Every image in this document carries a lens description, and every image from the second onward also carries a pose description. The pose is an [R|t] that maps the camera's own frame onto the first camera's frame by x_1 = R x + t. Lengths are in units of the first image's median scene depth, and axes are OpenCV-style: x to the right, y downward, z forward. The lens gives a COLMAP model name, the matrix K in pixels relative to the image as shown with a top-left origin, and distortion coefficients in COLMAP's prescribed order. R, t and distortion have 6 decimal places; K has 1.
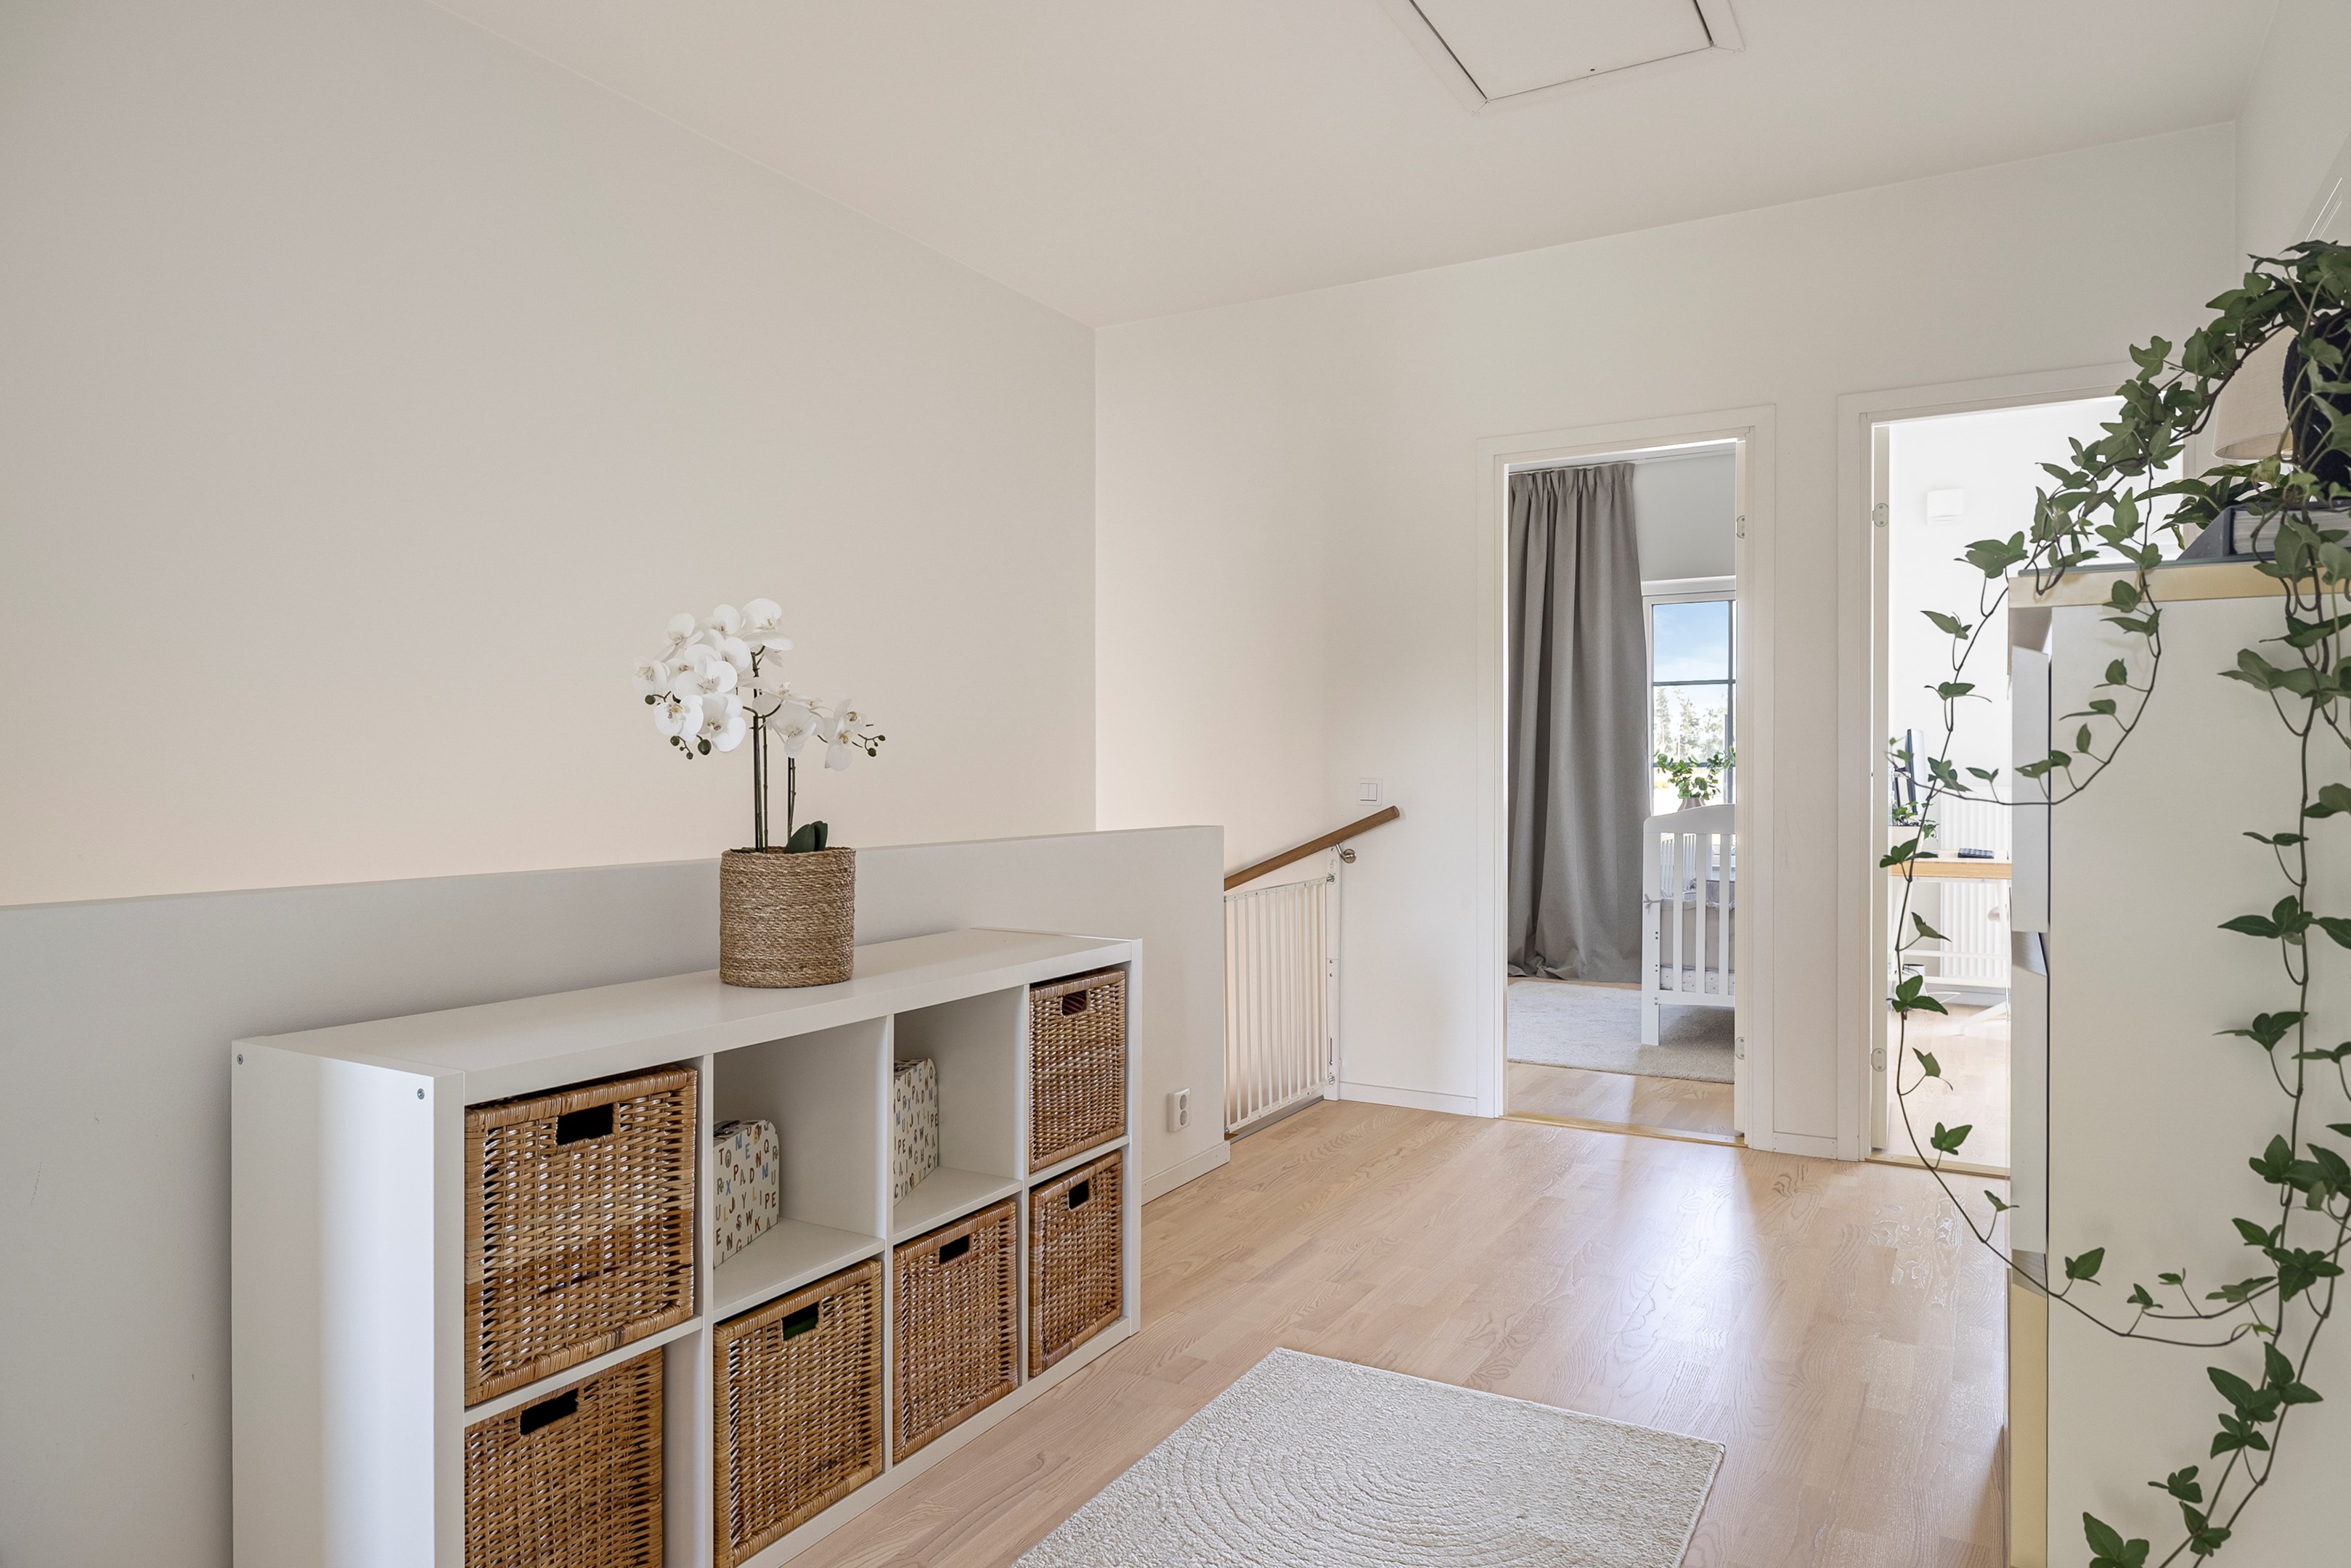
lens RADIAL K [[1383.2, 0, 1173.4], [0, 1383.2, 782.0], [0, 0, 1]] dist [0.000504, -0.000312]
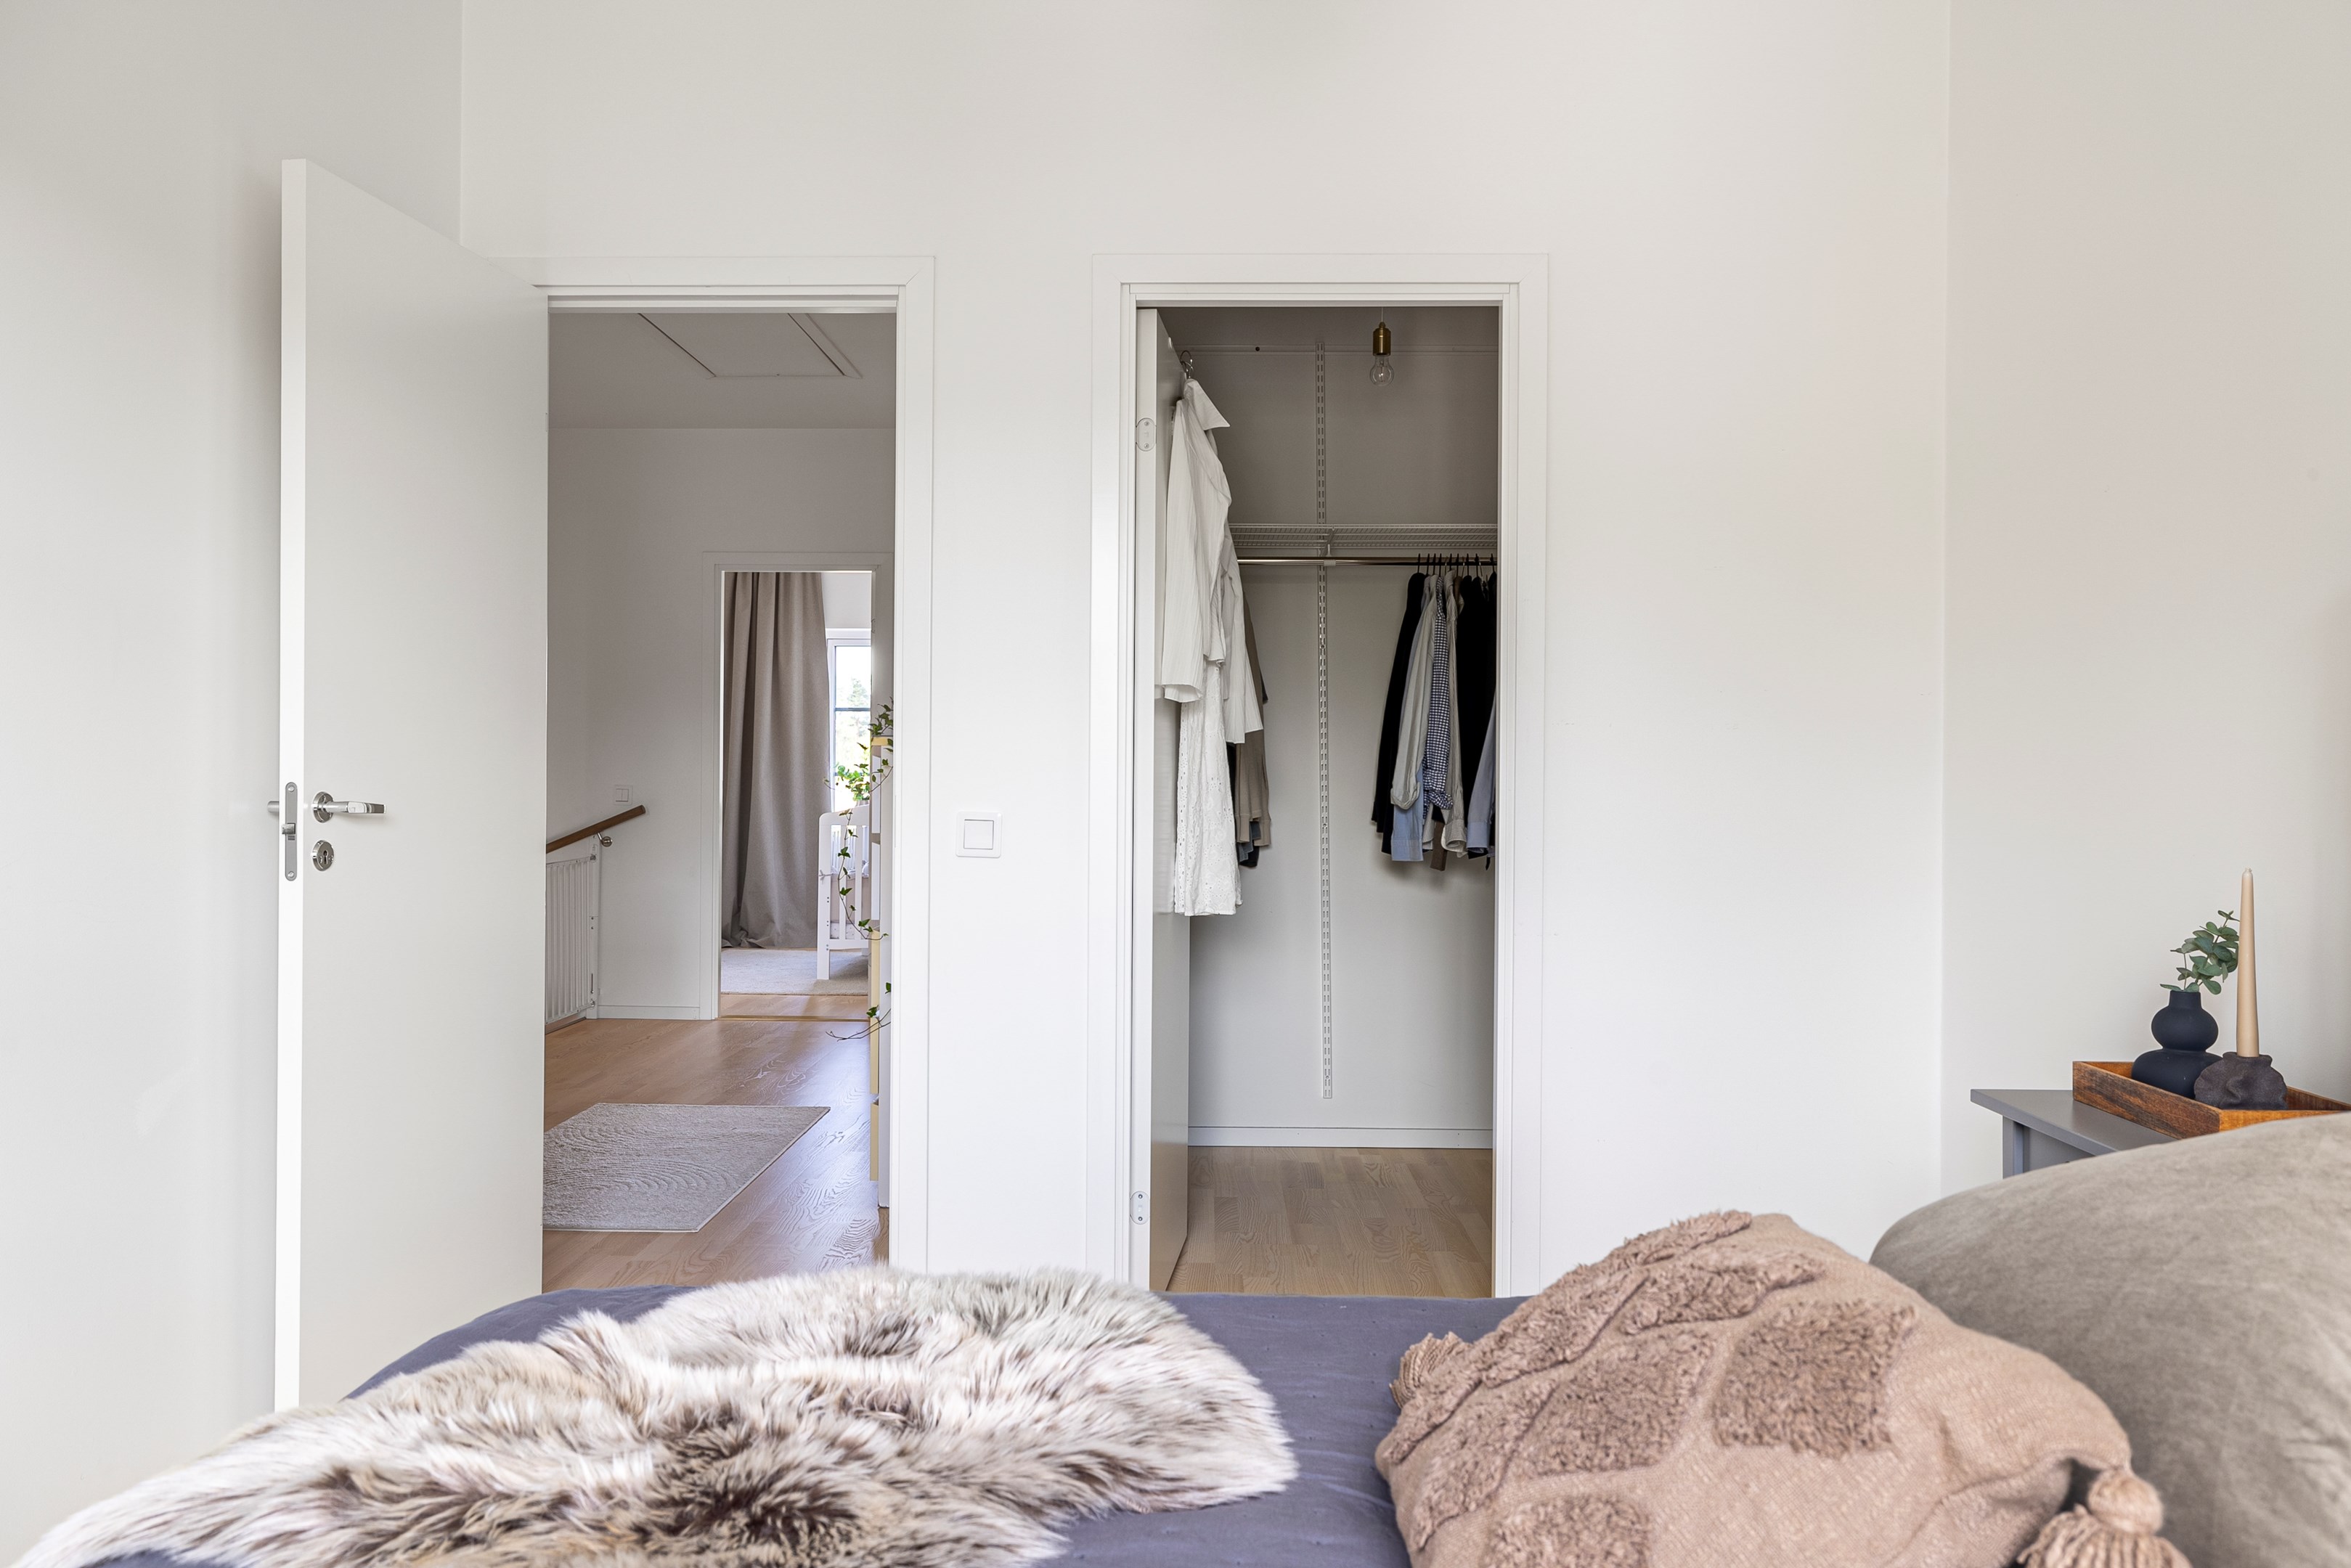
lens RADIAL K [[1696.1, 0, 1173.0], [0, 1696.1, 778.9], [0, 0, 1]] dist [-0.002317, -0.000336]
pose [[0.874550, 0.006166, 0.484896, -0.168901], [-0.004750, 0.999980, -0.004148, -0.004118], [-0.484912, 0.001324, 0.874562, -0.639256]]
